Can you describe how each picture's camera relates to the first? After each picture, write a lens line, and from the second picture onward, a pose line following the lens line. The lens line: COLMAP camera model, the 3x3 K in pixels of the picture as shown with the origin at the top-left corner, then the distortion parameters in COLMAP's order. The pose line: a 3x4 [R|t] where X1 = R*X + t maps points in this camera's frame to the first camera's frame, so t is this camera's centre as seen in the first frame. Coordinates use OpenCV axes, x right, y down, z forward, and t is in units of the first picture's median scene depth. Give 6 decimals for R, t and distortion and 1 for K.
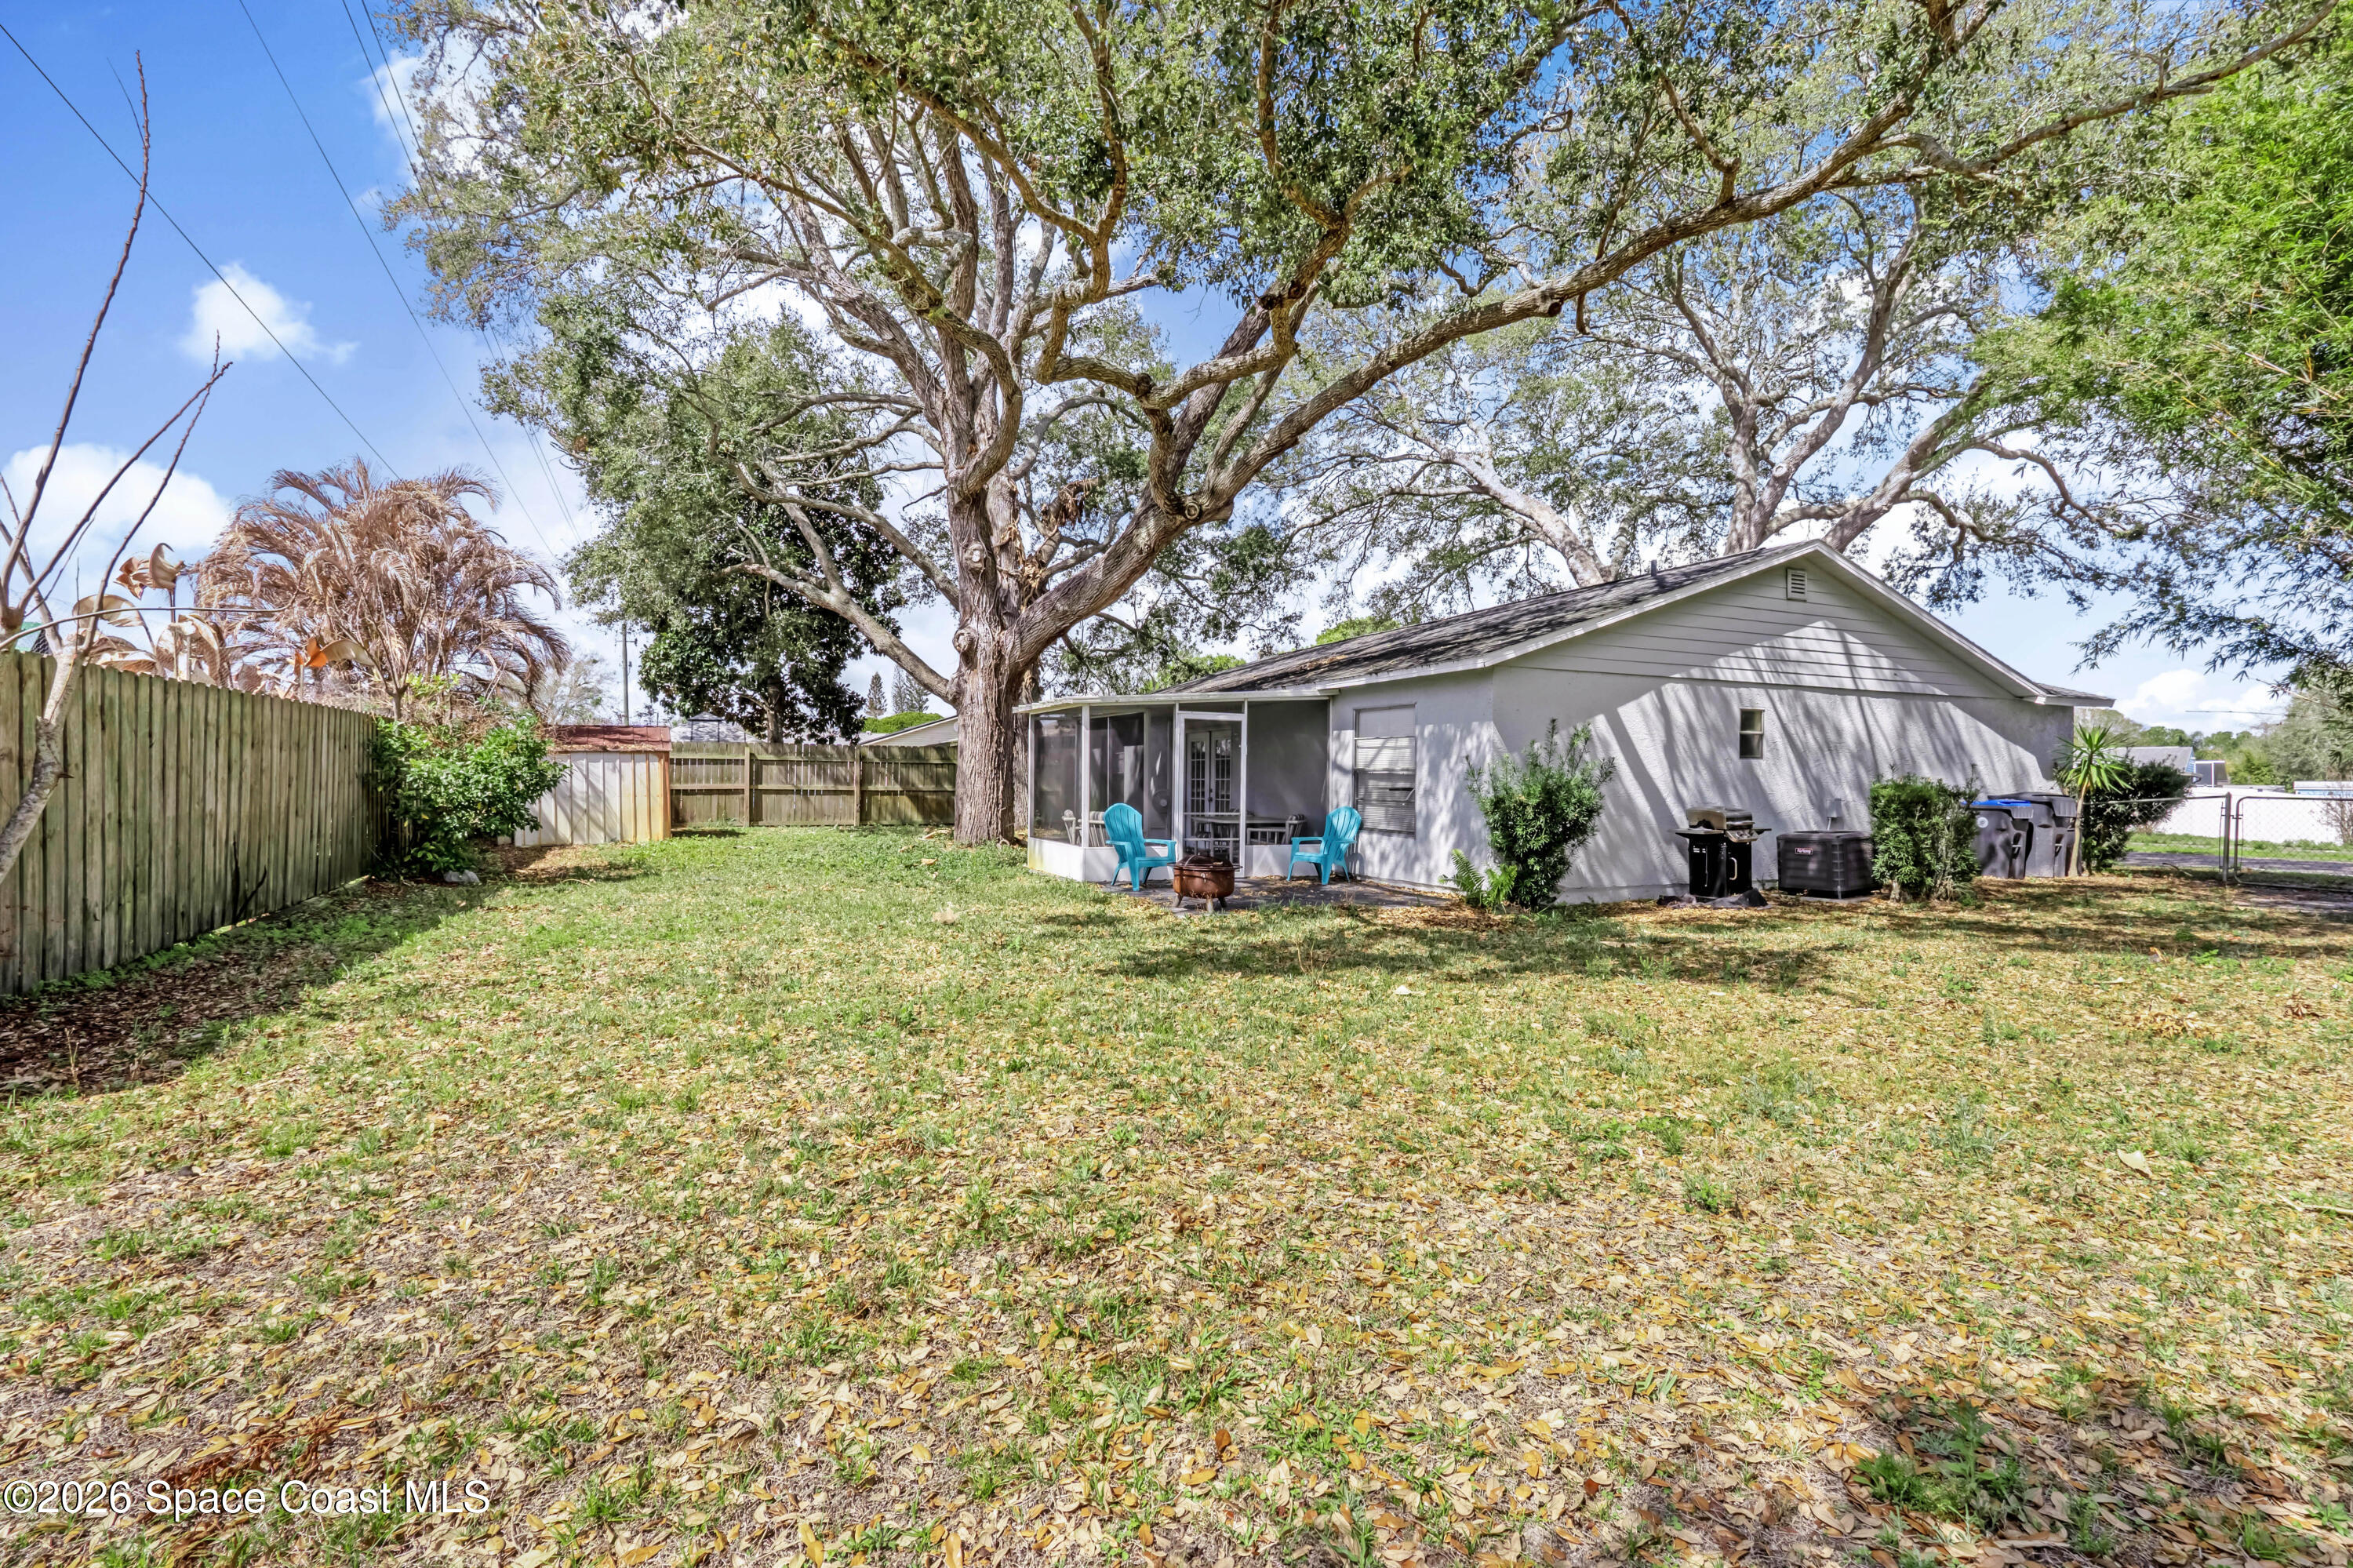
lens RADIAL K [[1083.6, 0, 1185.2], [0, 1083.6, 782.9], [0, 0, 1]] dist [-0.004837, -0.000794]
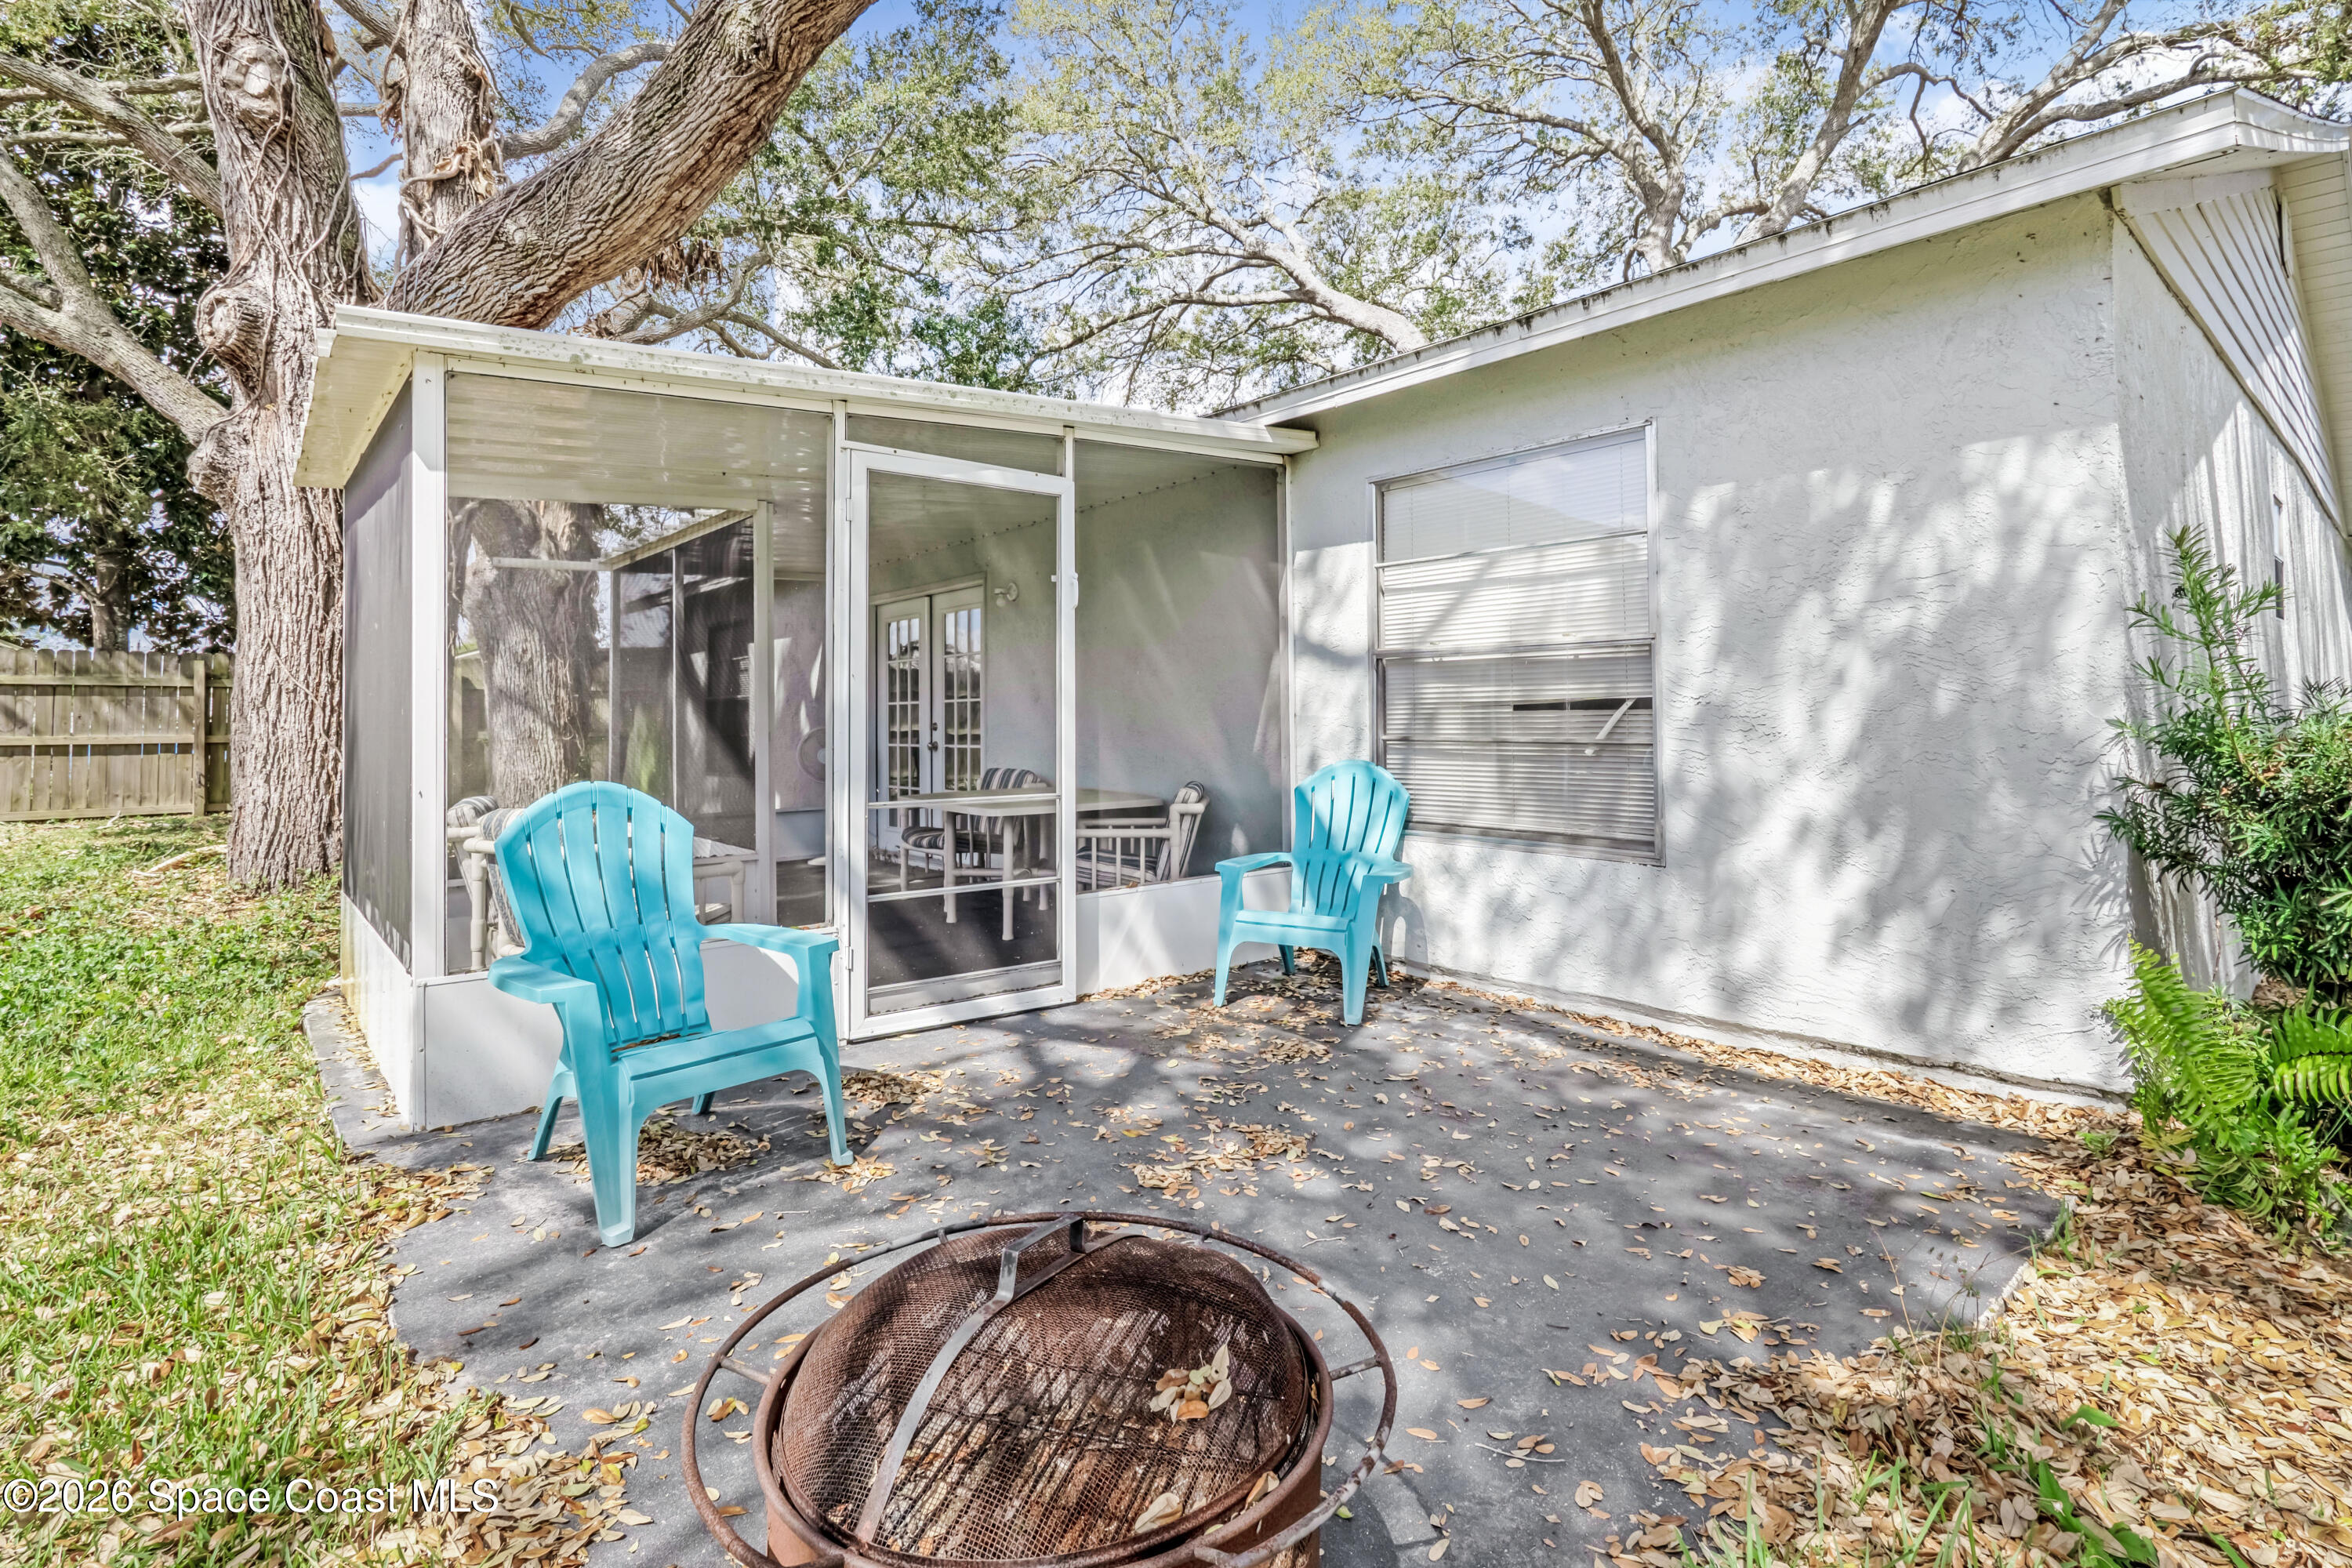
lens RADIAL K [[1102.5, 0, 1183.1], [0, 1102.5, 686.9], [0, 0, 1]] dist [0.000248, 0.000147]
pose [[0.963581, -0.012574, 0.267121, 0.000886], [0.020380, 0.999442, -0.026470, 0.006605], [-0.266639, 0.030950, 0.963299, 0.691027]]
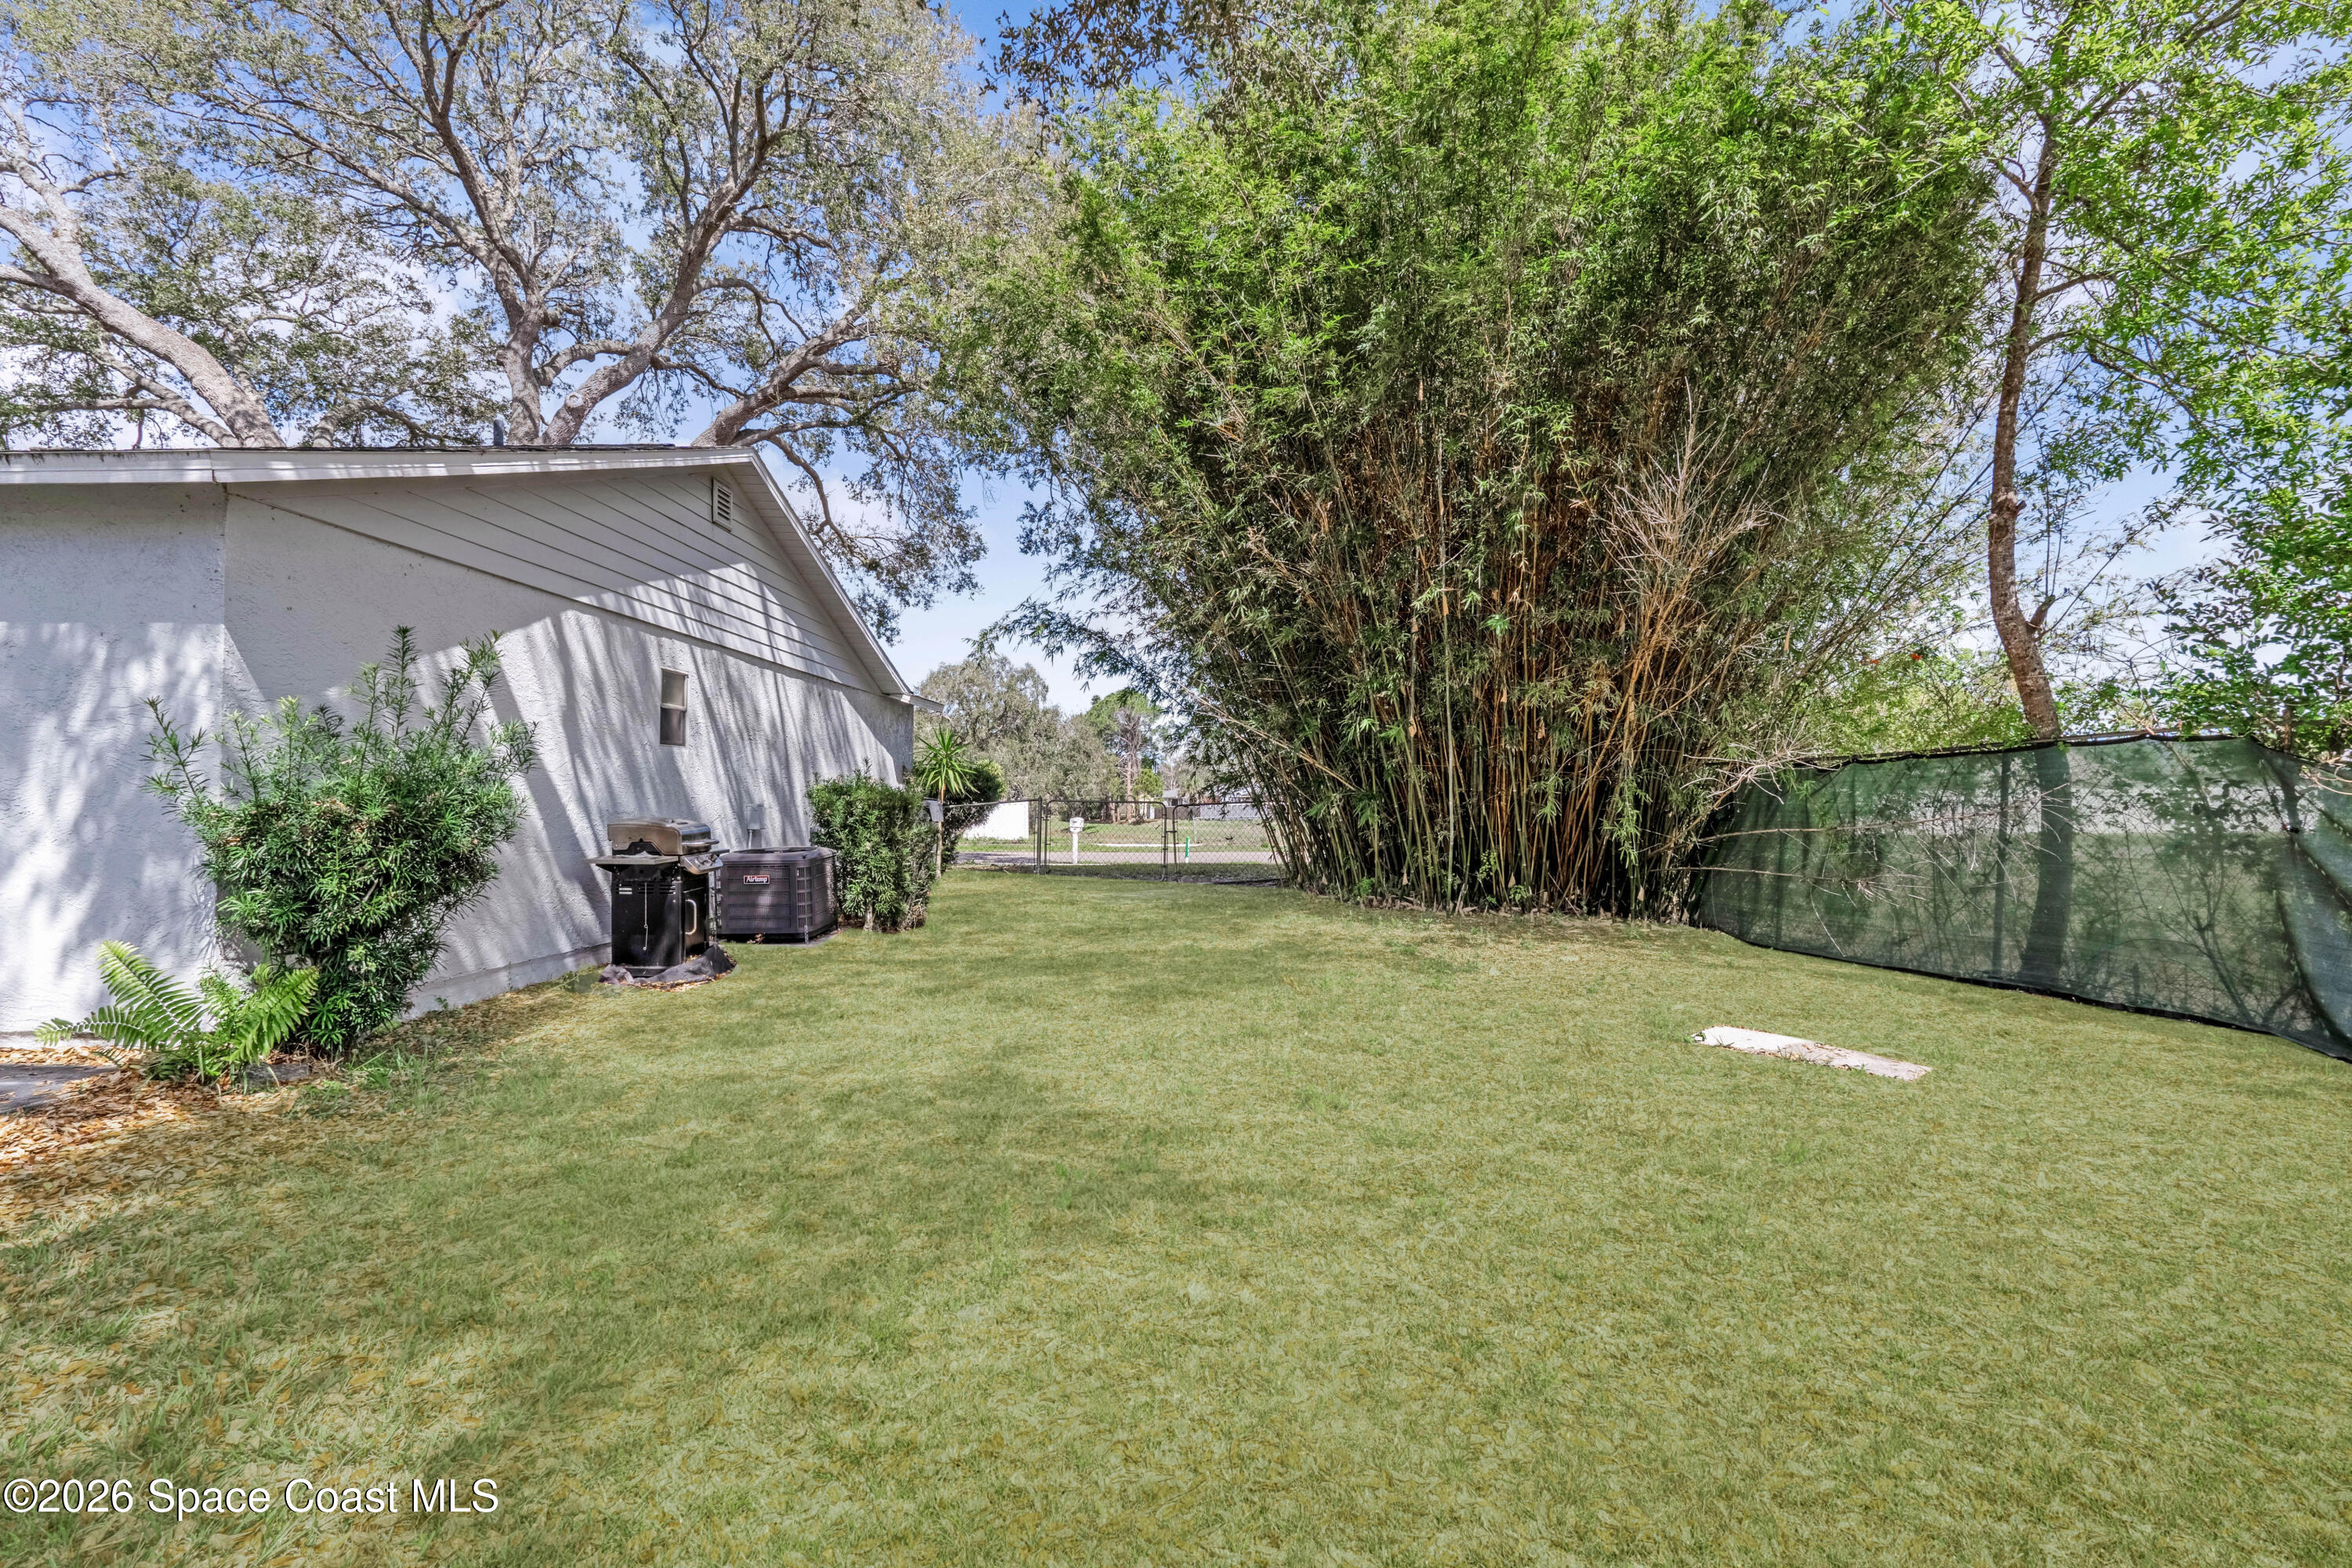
lens RADIAL K [[1083.1, 0, 1184.7], [0, 1083.1, 782.9], [0, 0, 1]] dist [-0.004837, -0.000794]
pose [[0.449996, 0.008887, 0.892986, 0.067096], [-0.000090, 0.999951, -0.009906, 0.007158], [-0.893031, 0.004377, 0.449975, 0.406027]]
